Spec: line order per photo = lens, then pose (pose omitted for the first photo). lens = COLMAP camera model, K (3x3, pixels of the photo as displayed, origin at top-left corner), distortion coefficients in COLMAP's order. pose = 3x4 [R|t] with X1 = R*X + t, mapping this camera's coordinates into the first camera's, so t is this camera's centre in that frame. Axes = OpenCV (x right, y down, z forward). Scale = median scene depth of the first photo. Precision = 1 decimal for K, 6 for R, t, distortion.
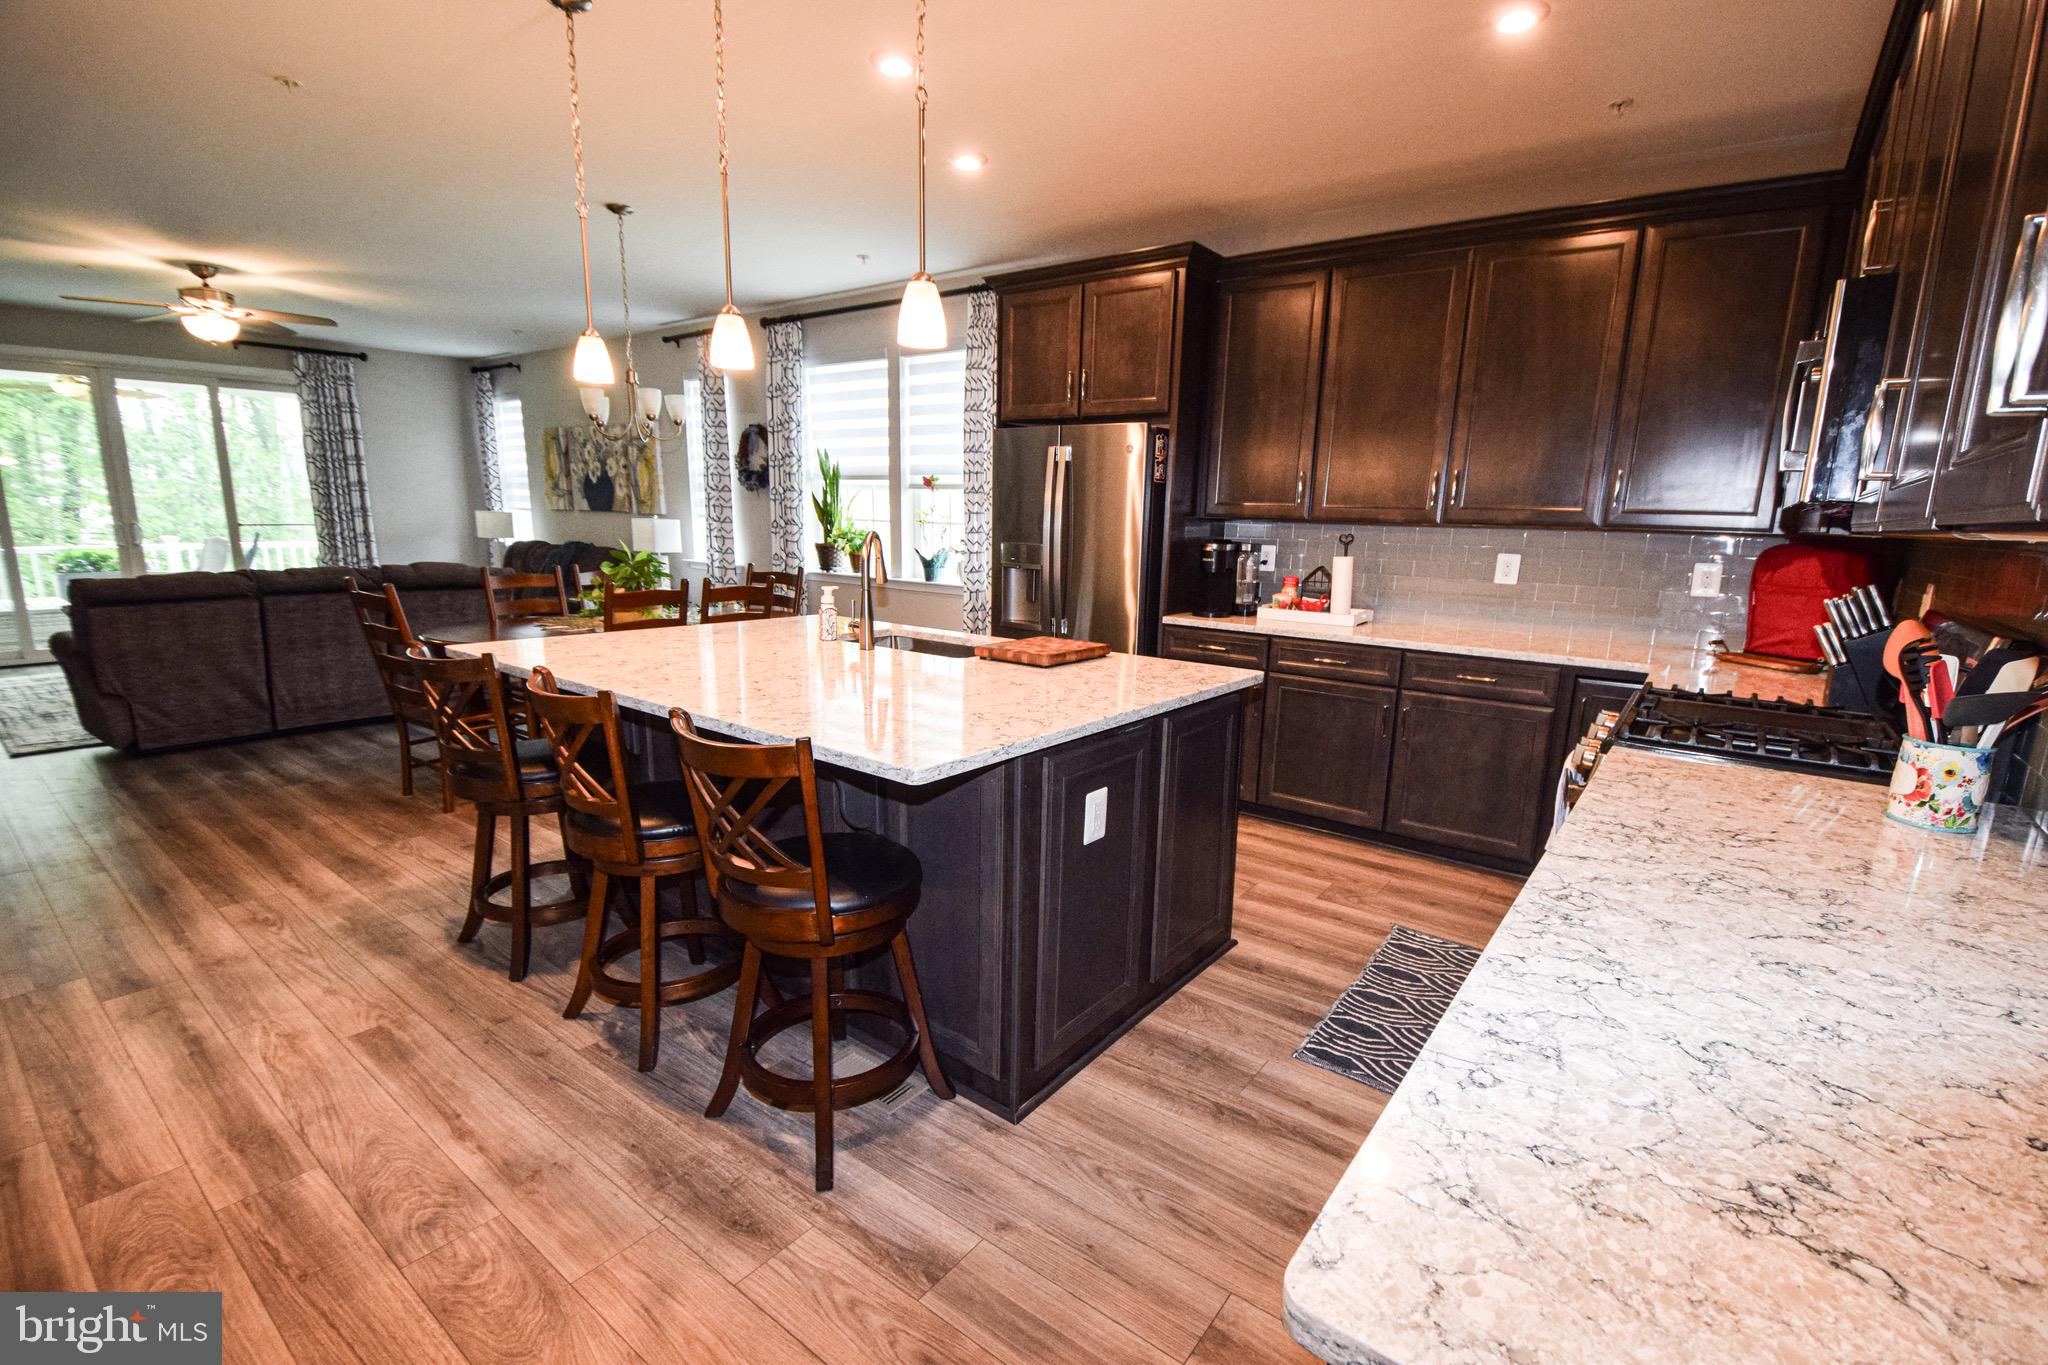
lens RADIAL K [[891.3, 0, 1050.5], [0, 891.3, 712.7], [0, 0, 1]] dist [0.008312, -0.017102]
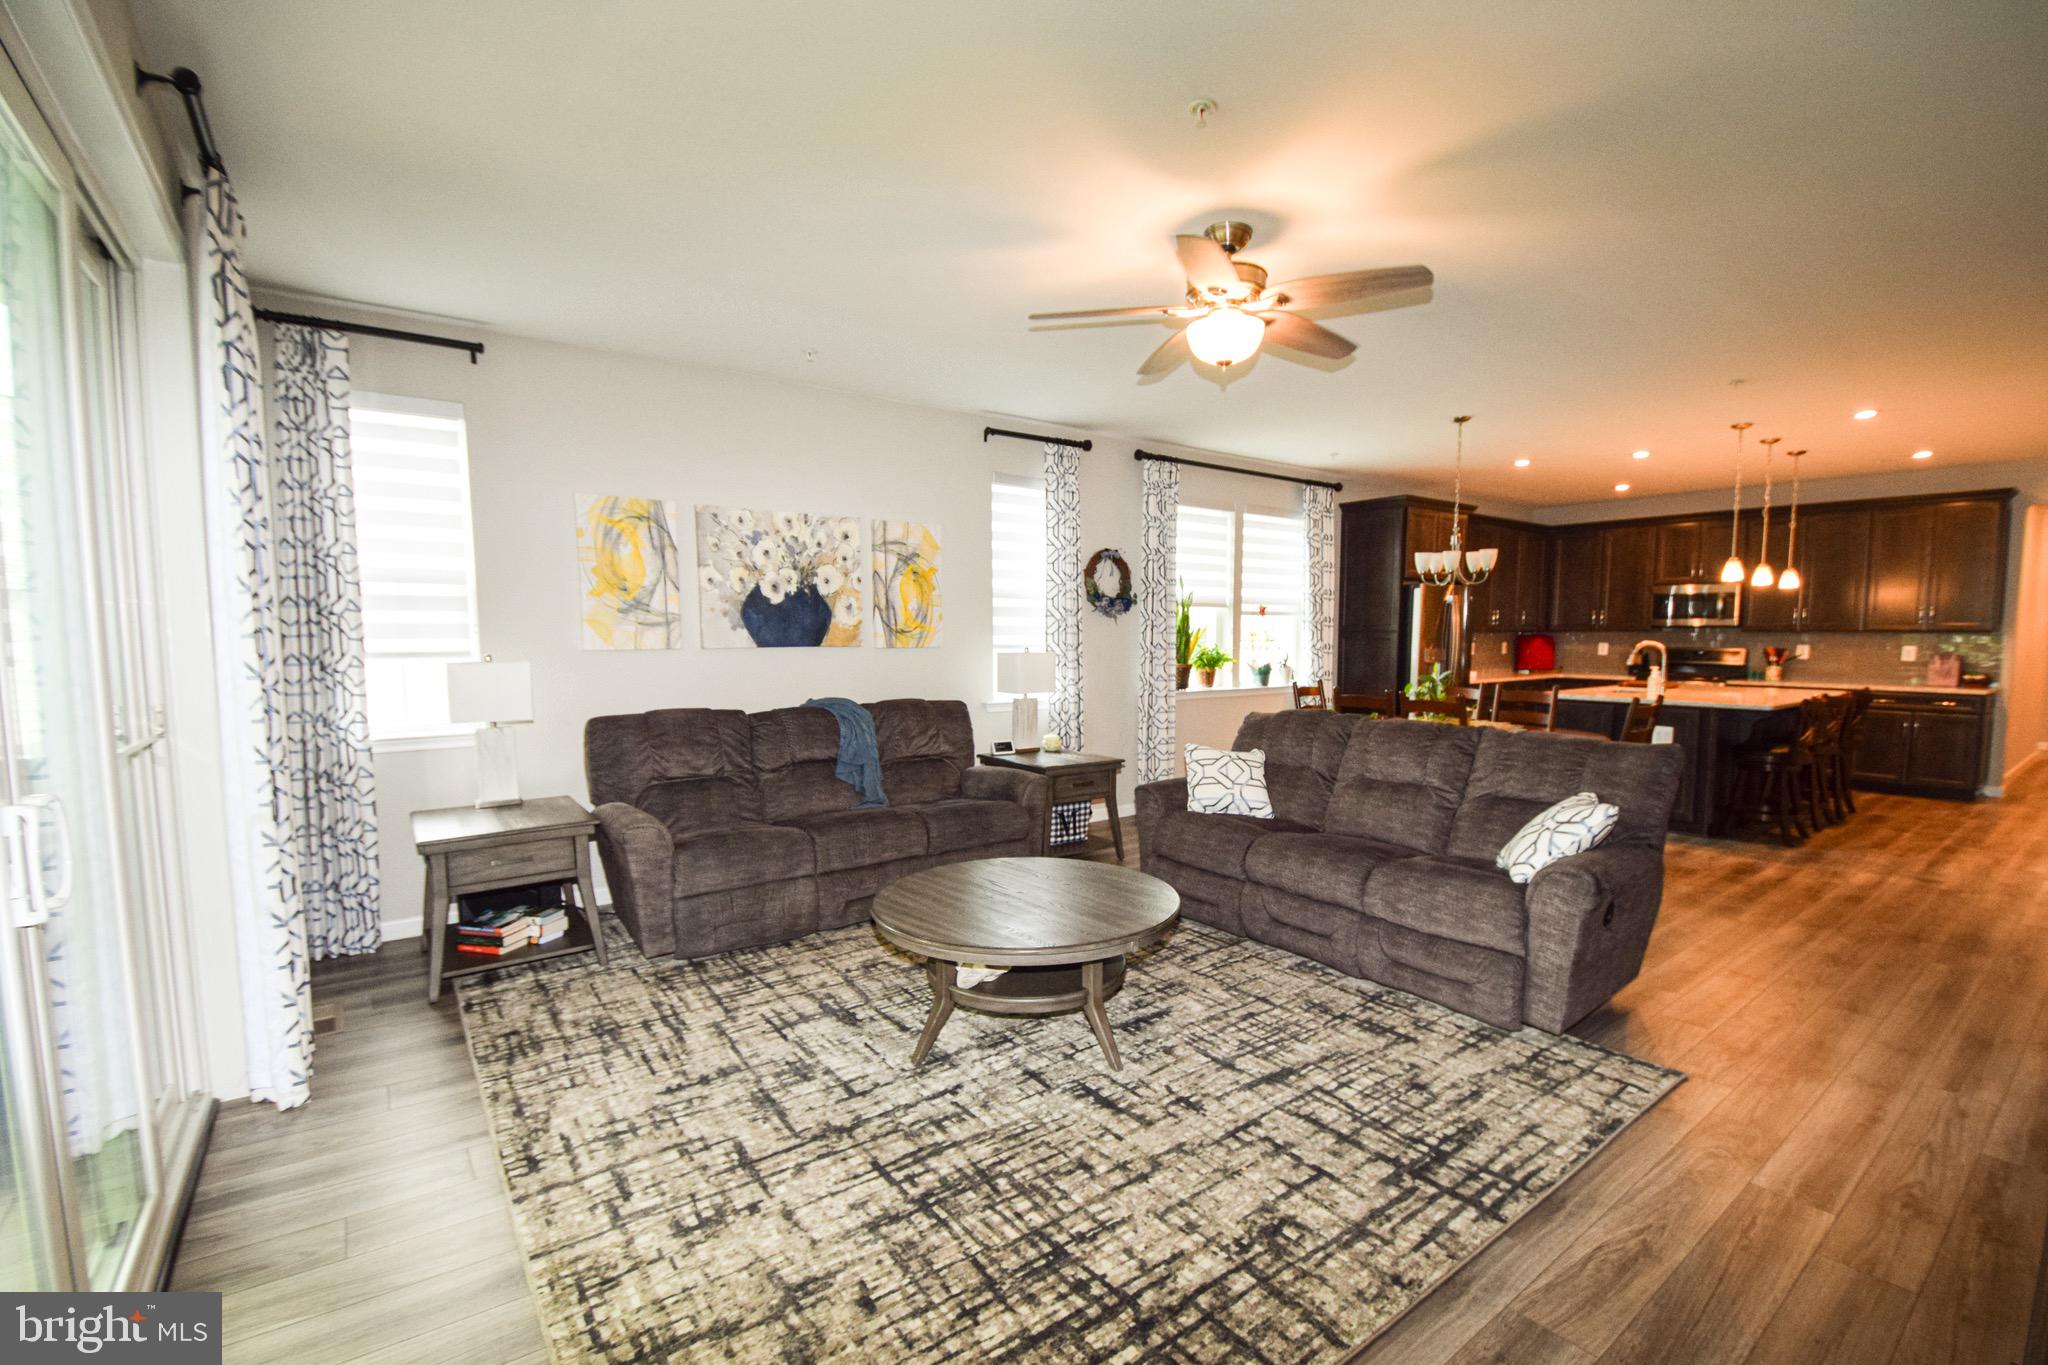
lens RADIAL K [[891.3, 0, 1041.5], [0, 891.3, 708.6], [0, 0, 1]] dist [0.008312, -0.017102]
pose [[0.285664, -0.109211, 0.952087, -1.393752], [0.216040, 0.975250, 0.047048, -0.236054], [-0.933661, 0.192249, 0.302188, 0.884583]]
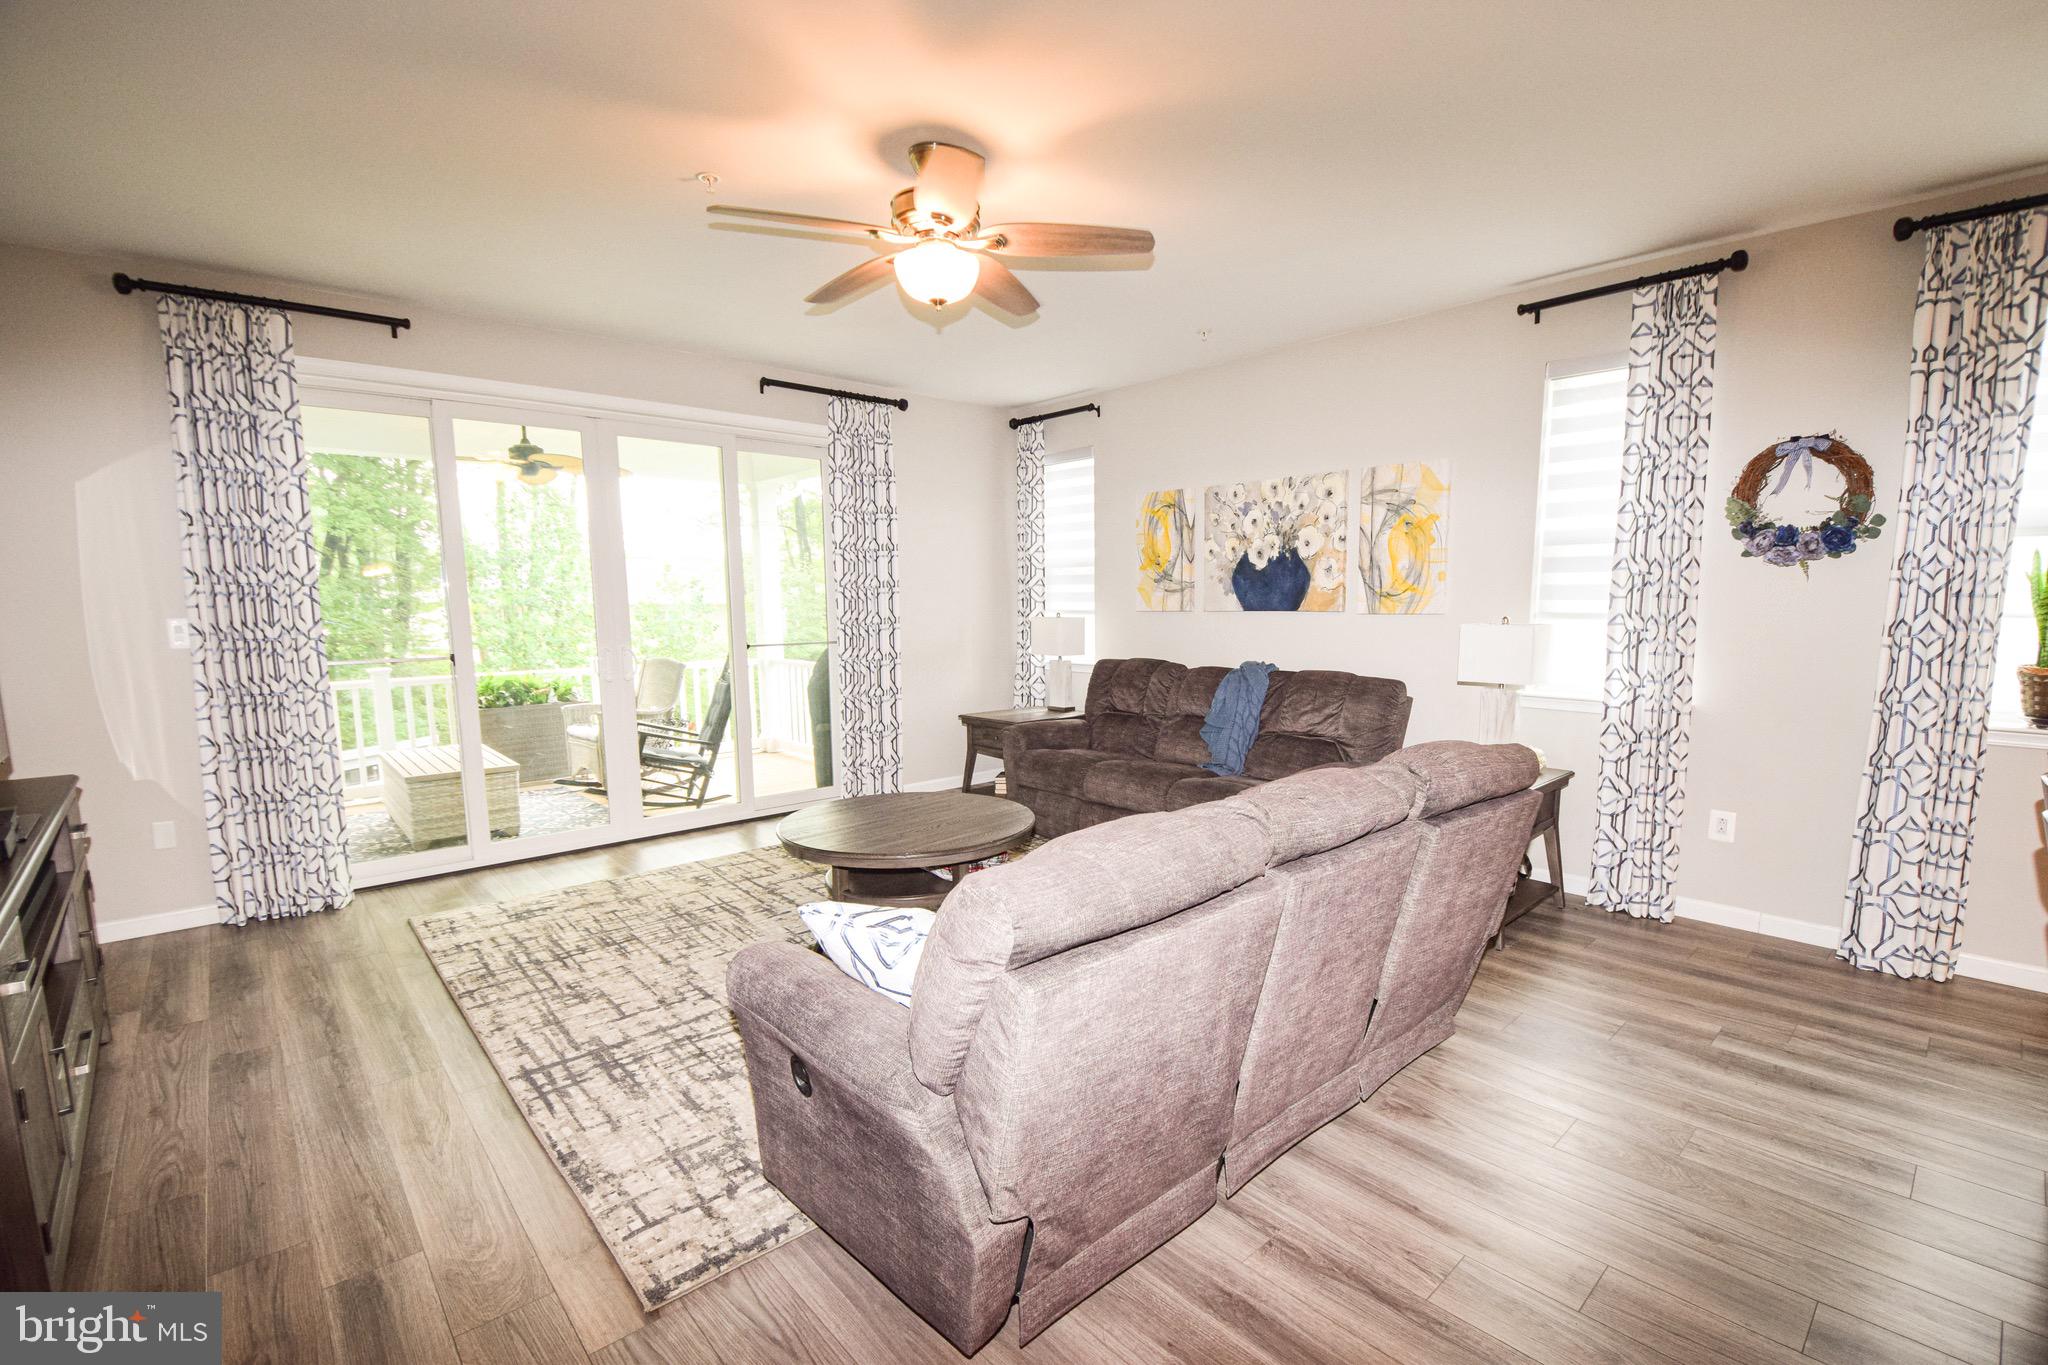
lens RADIAL K [[891.3, 0, 1069.5], [0, 891.3, 712.3], [0, 0, 1]] dist [0.008312, -0.017102]
pose [[0.983665, -0.012383, -0.179581, -0.710909], [-0.004122, 0.995820, -0.091243, -0.128828], [0.179960, 0.090493, 0.979503, 0.482419]]
